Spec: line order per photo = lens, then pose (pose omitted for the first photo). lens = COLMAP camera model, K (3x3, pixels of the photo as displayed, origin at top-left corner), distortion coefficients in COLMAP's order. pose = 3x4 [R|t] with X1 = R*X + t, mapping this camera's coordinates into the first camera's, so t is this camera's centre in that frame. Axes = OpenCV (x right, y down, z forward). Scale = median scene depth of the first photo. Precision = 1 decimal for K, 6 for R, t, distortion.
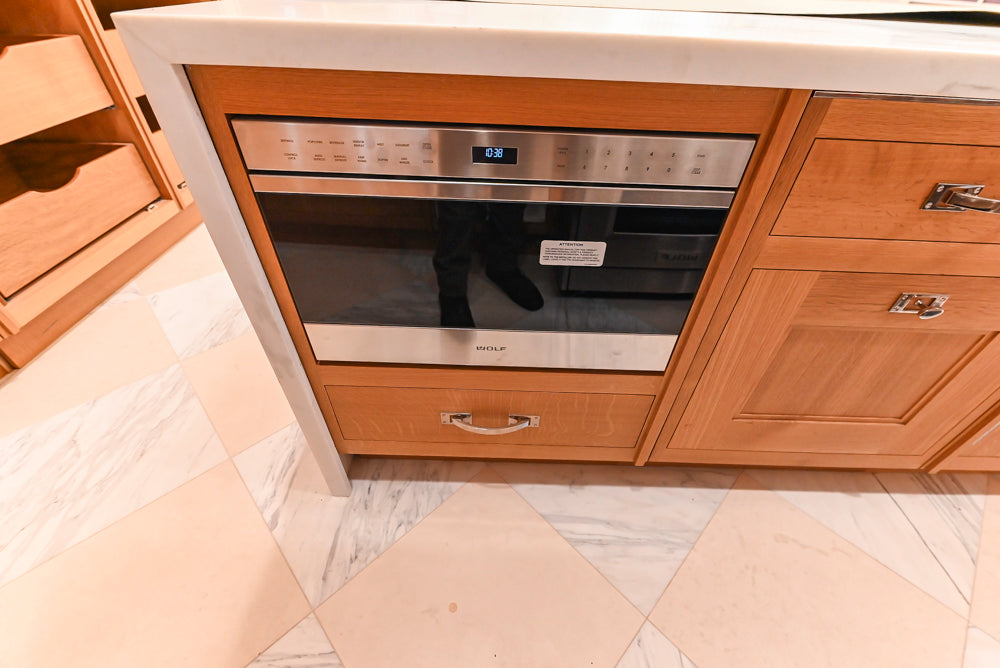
lens RADIAL K [[420.9, 0, 502.8], [0, 420.9, 325.8], [0, 0, 1]] dist [0.004480, -0.006952]
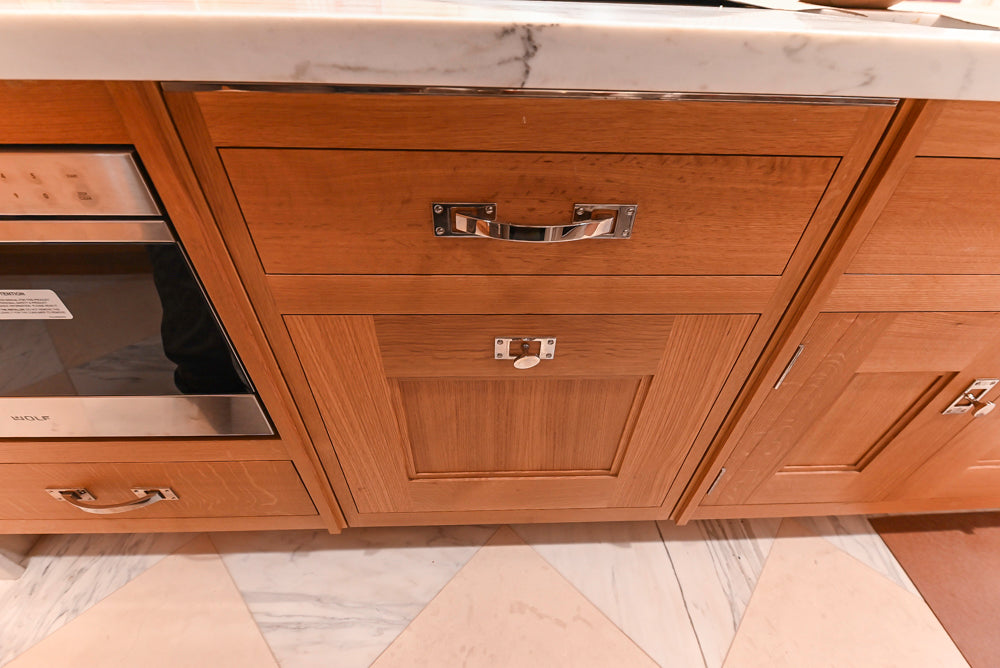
lens RADIAL K [[417.4, 0, 502.4], [0, 417.4, 324.9], [0, 0, 1]] dist [0.000124, -0.005273]
pose [[0.998752, -0.034566, 0.036049, 0.620026], [0.035257, 0.999203, -0.018724, -0.056209], [-0.035373, 0.019972, 0.999175, 0.139691]]
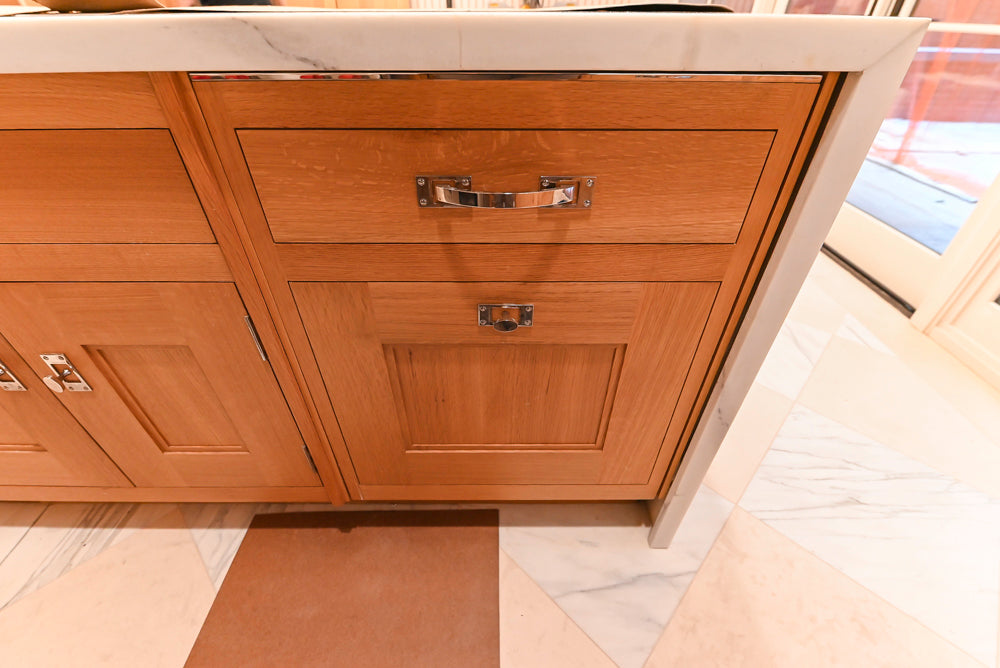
lens RADIAL K [[427.4, 0, 500.2], [0, 427.4, 328.4], [0, 0, 1]] dist [0.005112, -0.006725]
pose [[0.999602, -0.027951, -0.003819, 2.127054], [0.027748, 0.998566, -0.045781, 0.048864], [0.005094, 0.045657, 0.998944, 0.087362]]
